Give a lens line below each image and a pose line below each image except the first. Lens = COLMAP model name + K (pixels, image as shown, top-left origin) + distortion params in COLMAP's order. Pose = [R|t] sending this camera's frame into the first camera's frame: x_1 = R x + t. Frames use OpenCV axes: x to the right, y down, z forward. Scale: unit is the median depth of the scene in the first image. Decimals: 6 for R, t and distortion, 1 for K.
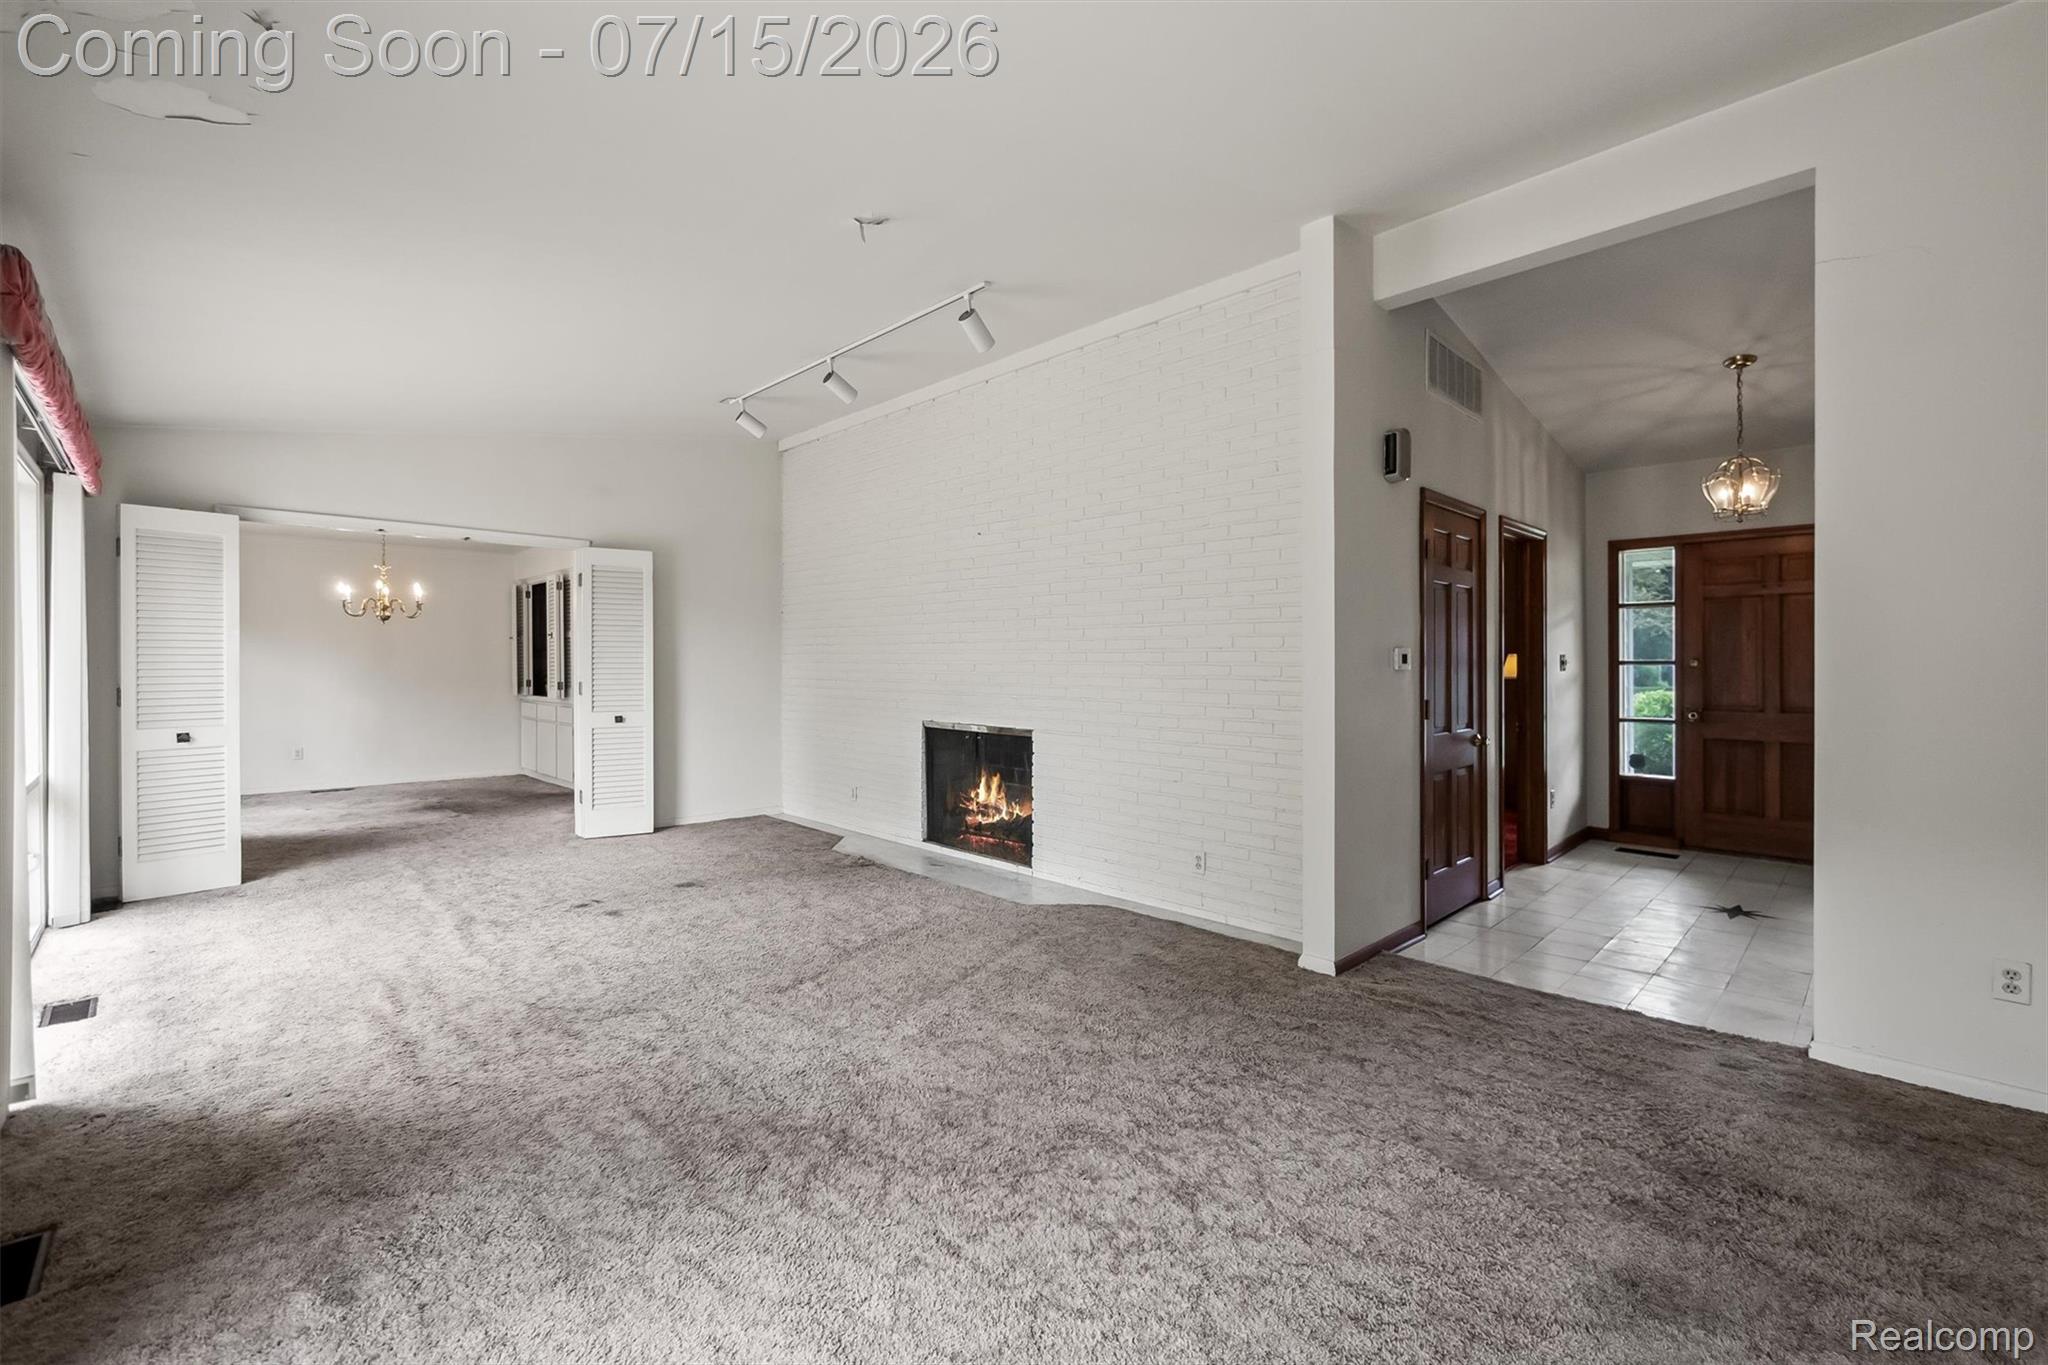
lens RADIAL K [[866.8, 0, 1024.3], [0, 866.8, 668.5], [0, 0, 1]] dist [0.000347, -0.000445]
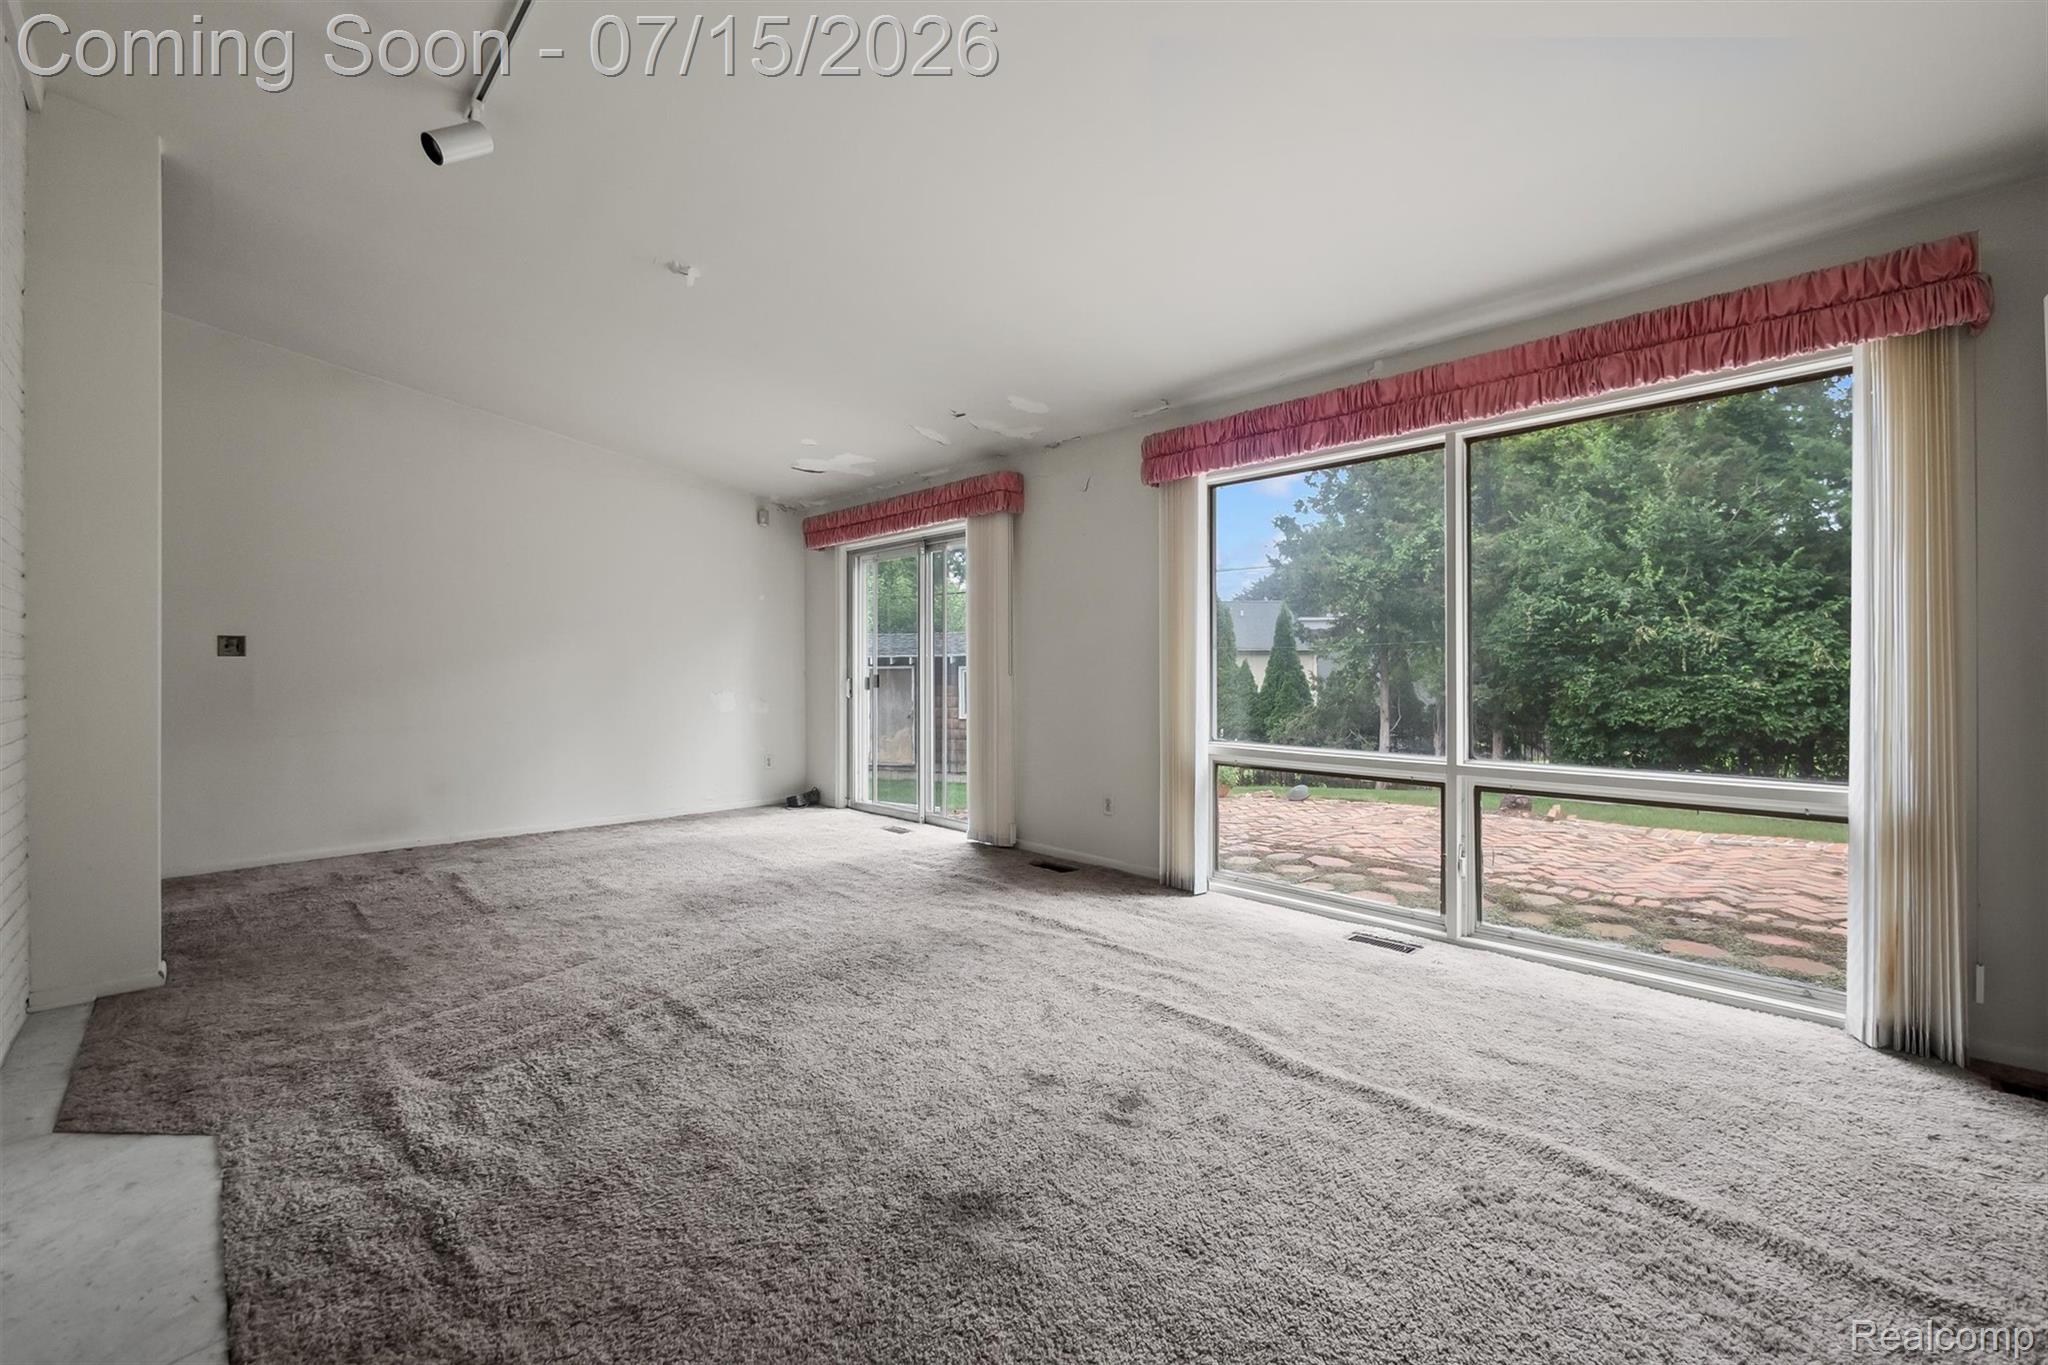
lens RADIAL K [[866.8, 0, 1019.5], [0, 866.8, 673.9], [0, 0, 1]] dist [0.000347, -0.000445]
pose [[-0.999714, 0.002278, 0.023820, -0.576627], [0.002569, 0.999922, 0.012186, 0.022735], [-0.023790, 0.012244, -0.999642, 1.887383]]
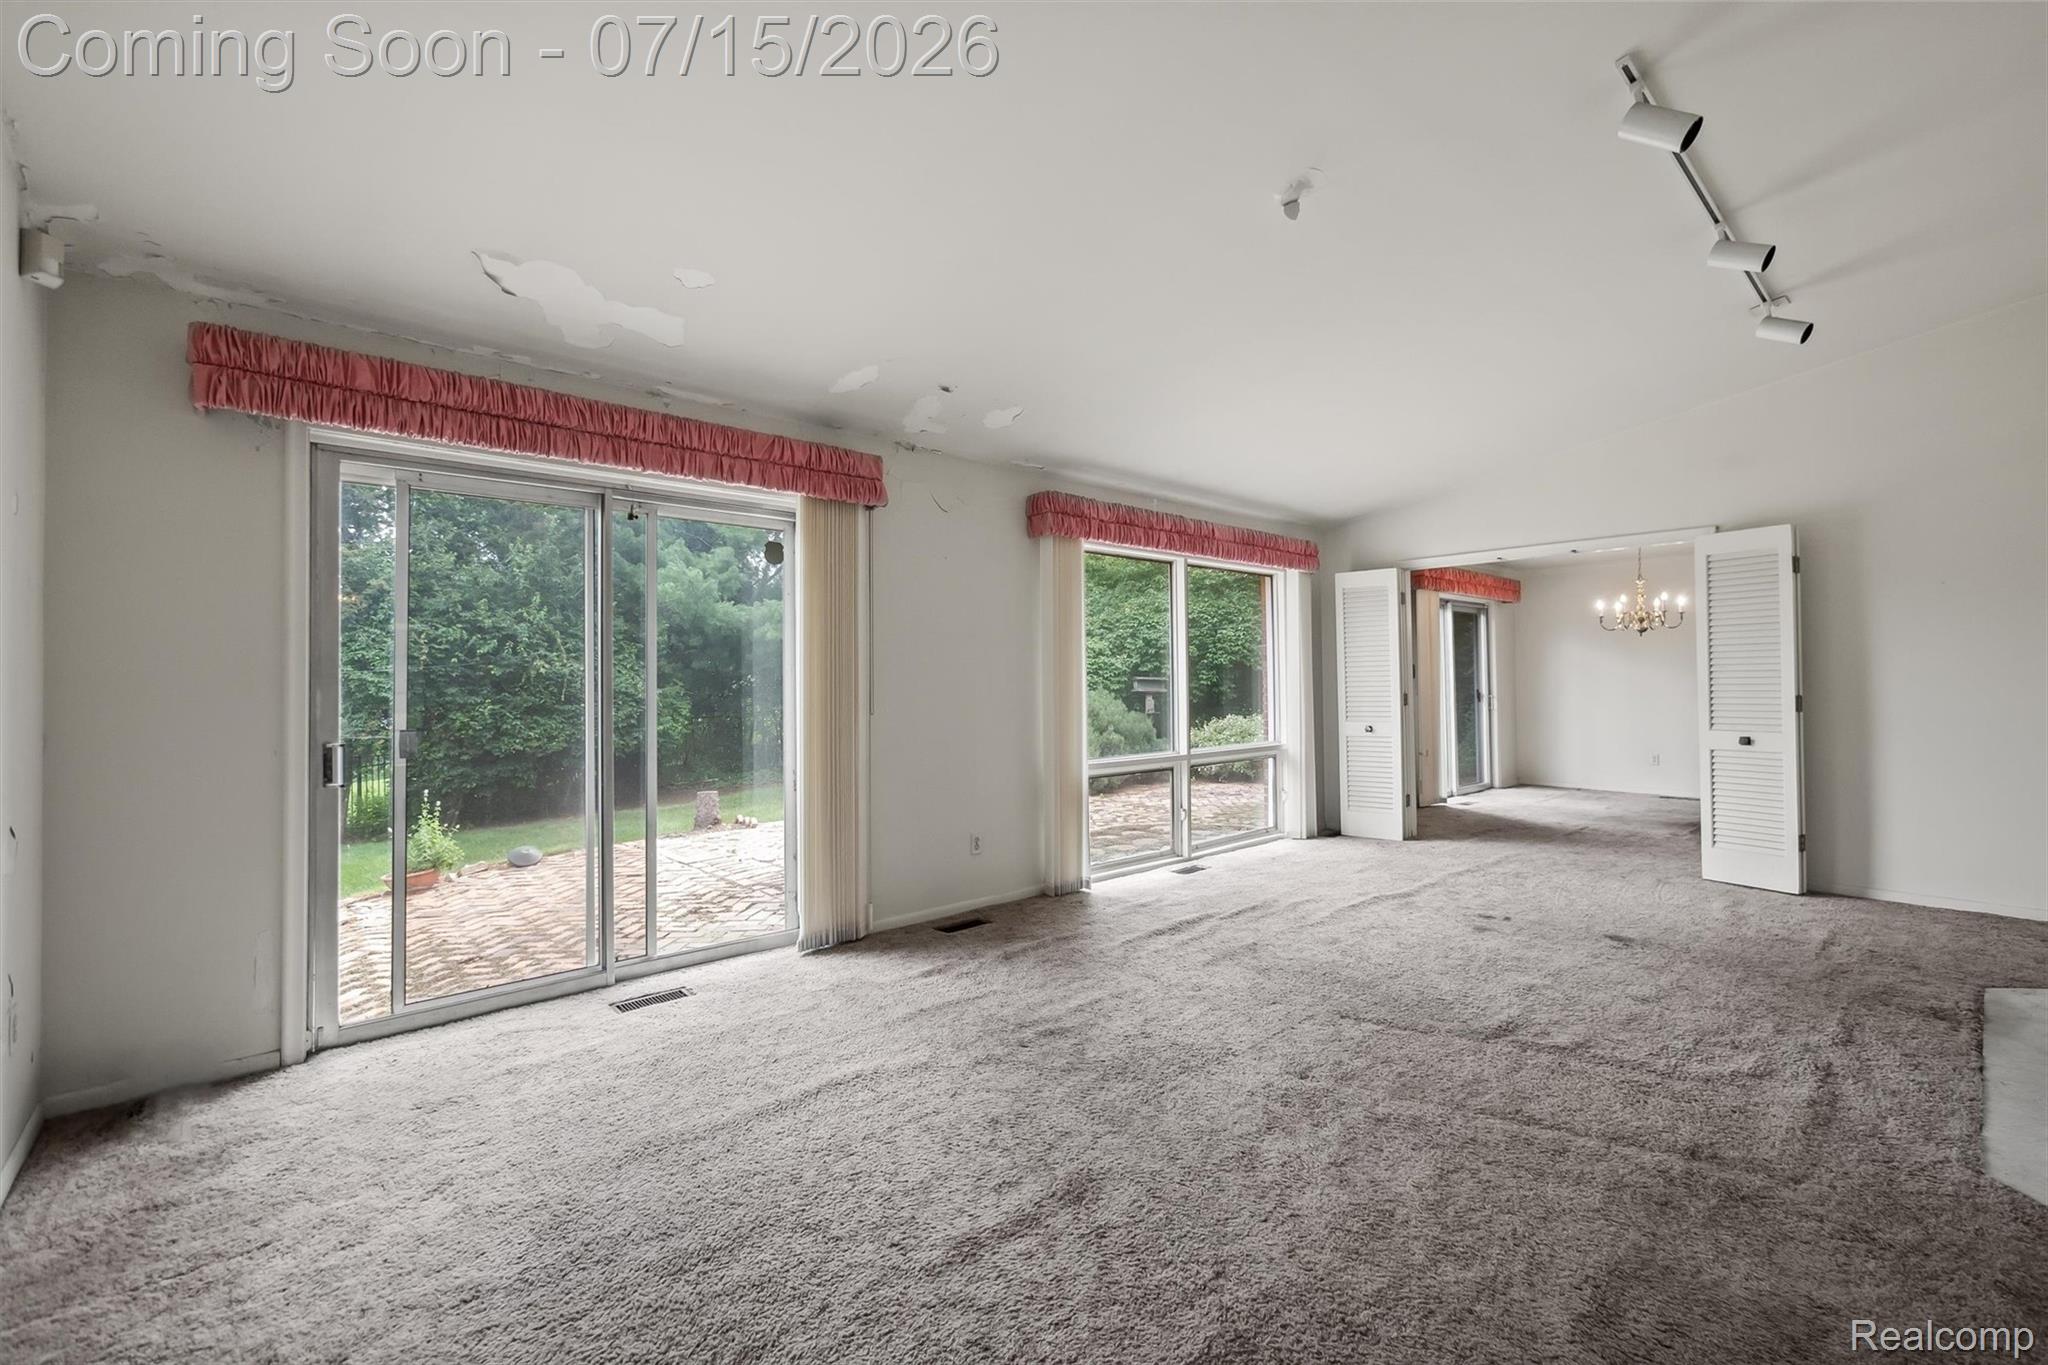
lens RADIAL K [[866.8, 0, 1022.9], [0, 866.8, 672.8], [0, 0, 1]] dist [0.000347, -0.000445]
pose [[-0.054985, -0.013565, -0.998395, 0.654023], [0.006956, 0.999878, -0.013969, 0.003842], [0.998463, -0.007713, -0.054884, 0.655917]]
